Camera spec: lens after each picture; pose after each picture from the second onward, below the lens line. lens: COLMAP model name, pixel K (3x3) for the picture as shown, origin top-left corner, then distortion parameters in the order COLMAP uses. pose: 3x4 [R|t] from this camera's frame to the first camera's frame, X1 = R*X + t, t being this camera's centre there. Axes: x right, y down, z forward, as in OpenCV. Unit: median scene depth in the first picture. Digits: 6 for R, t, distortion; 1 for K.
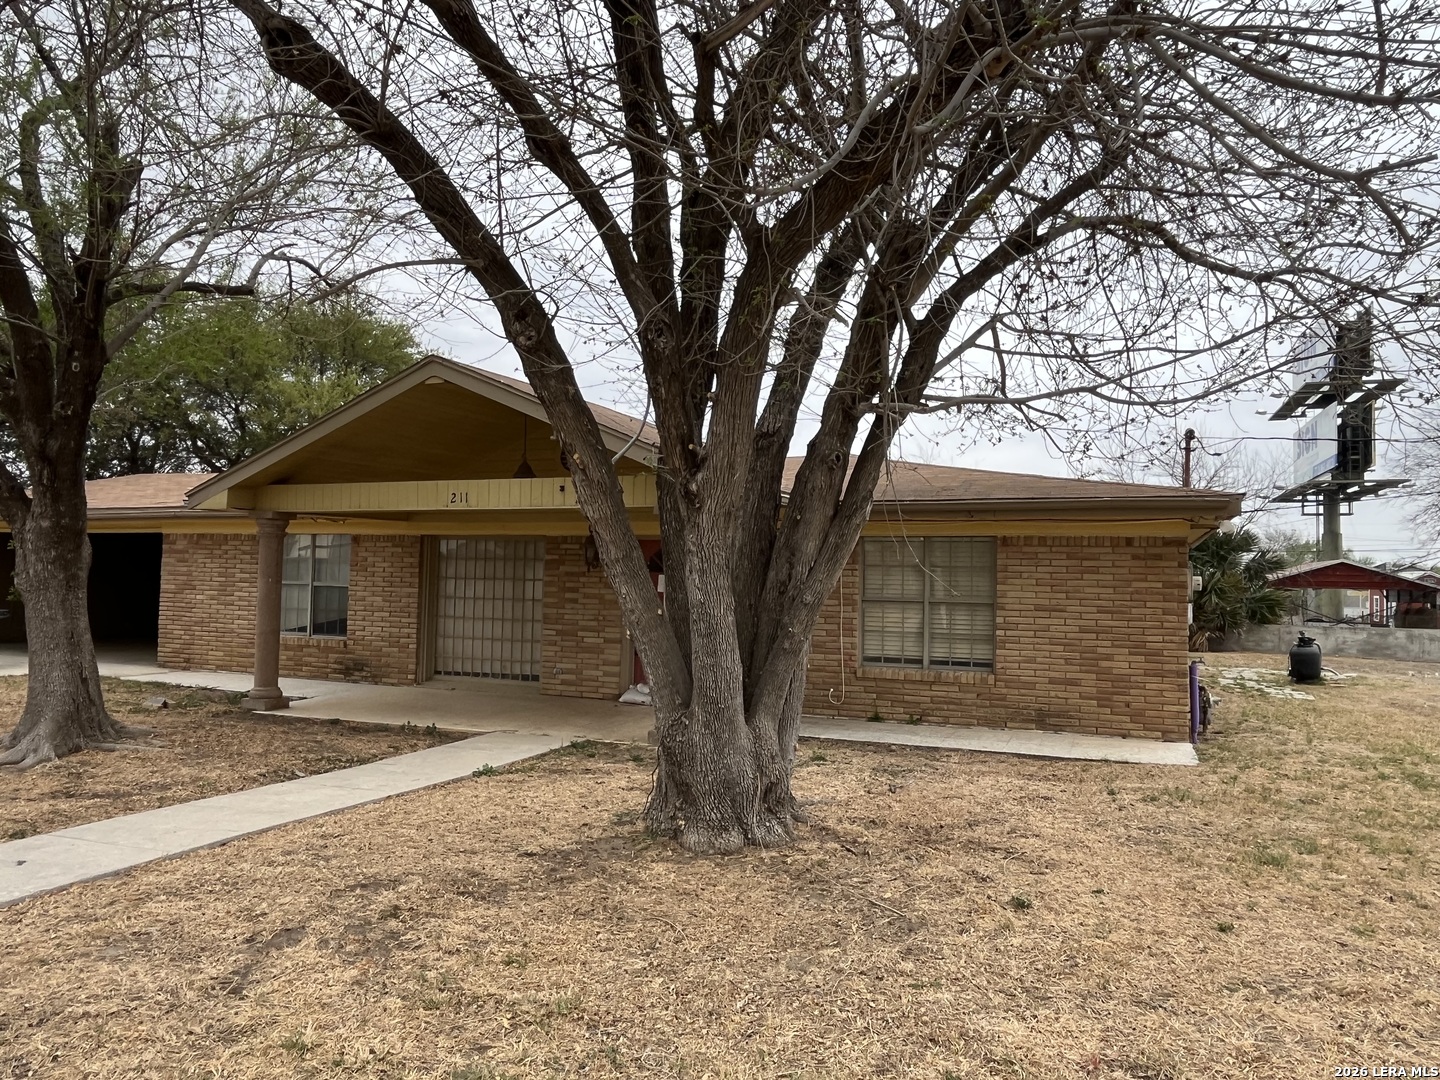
lens RADIAL K [[972.8, 0, 718.9], [0, 972.8, 539.8], [0, 0, 1]] dist [-0.006438, -0.000284]
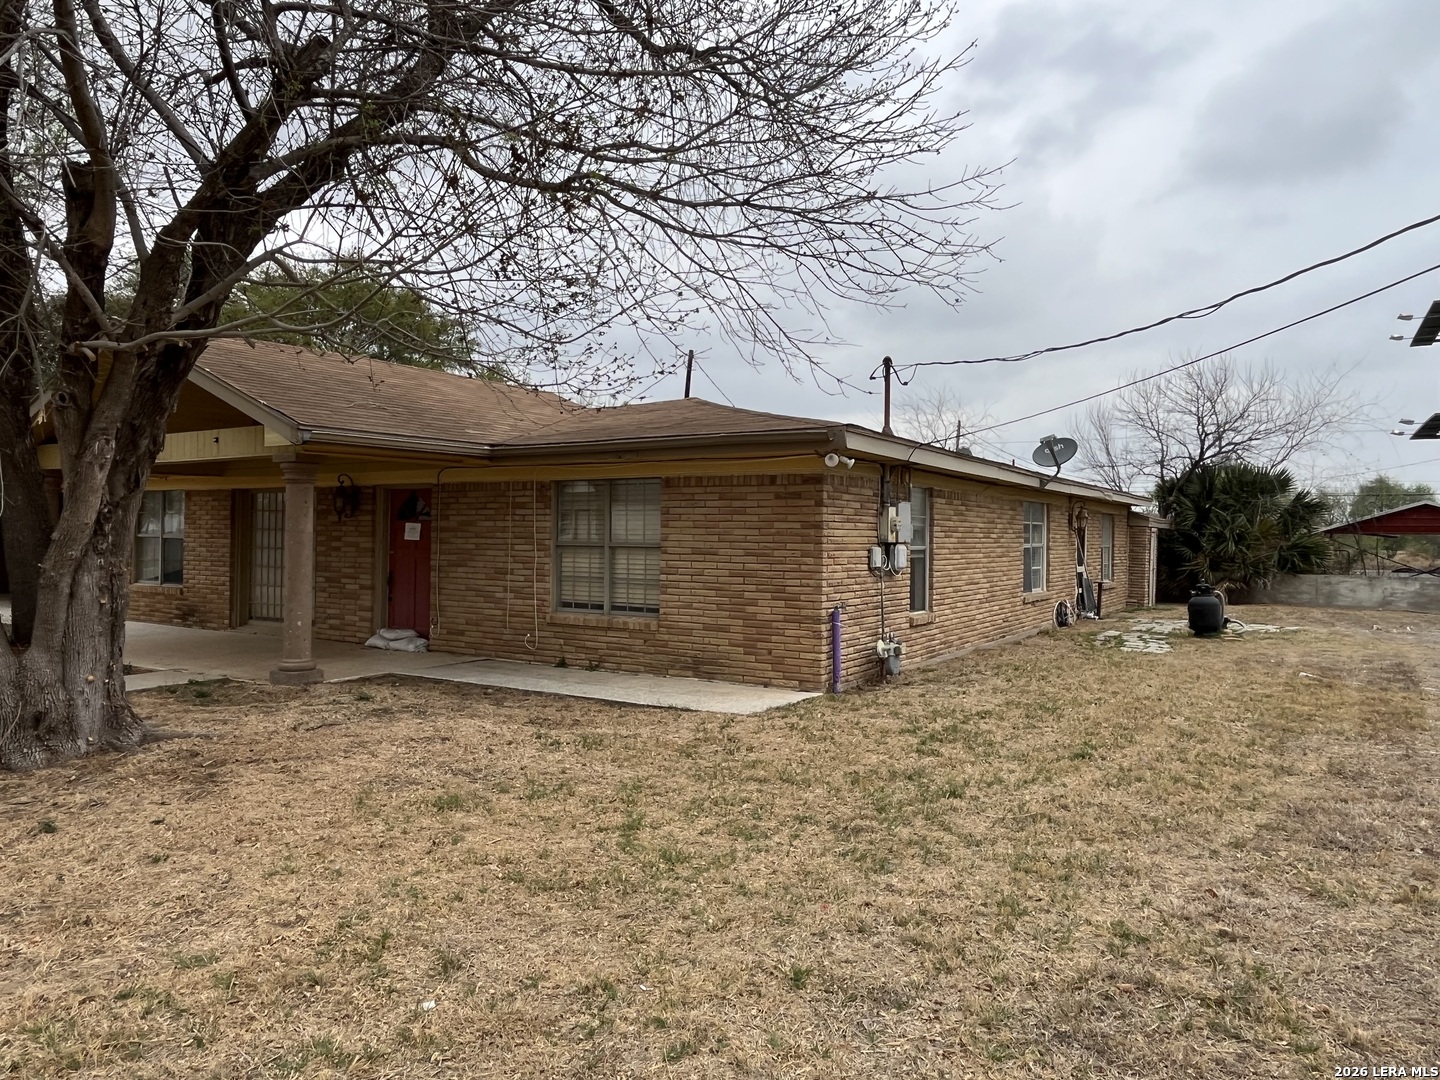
lens RADIAL K [[972.8, 0, 719.0], [0, 972.8, 537.4], [0, 0, 1]] dist [-0.006438, -0.000284]
pose [[0.983653, -0.010453, -0.179773, 0.507944], [0.018076, 0.999003, 0.040823, 0.017269], [0.179167, -0.043405, 0.982861, 0.059795]]
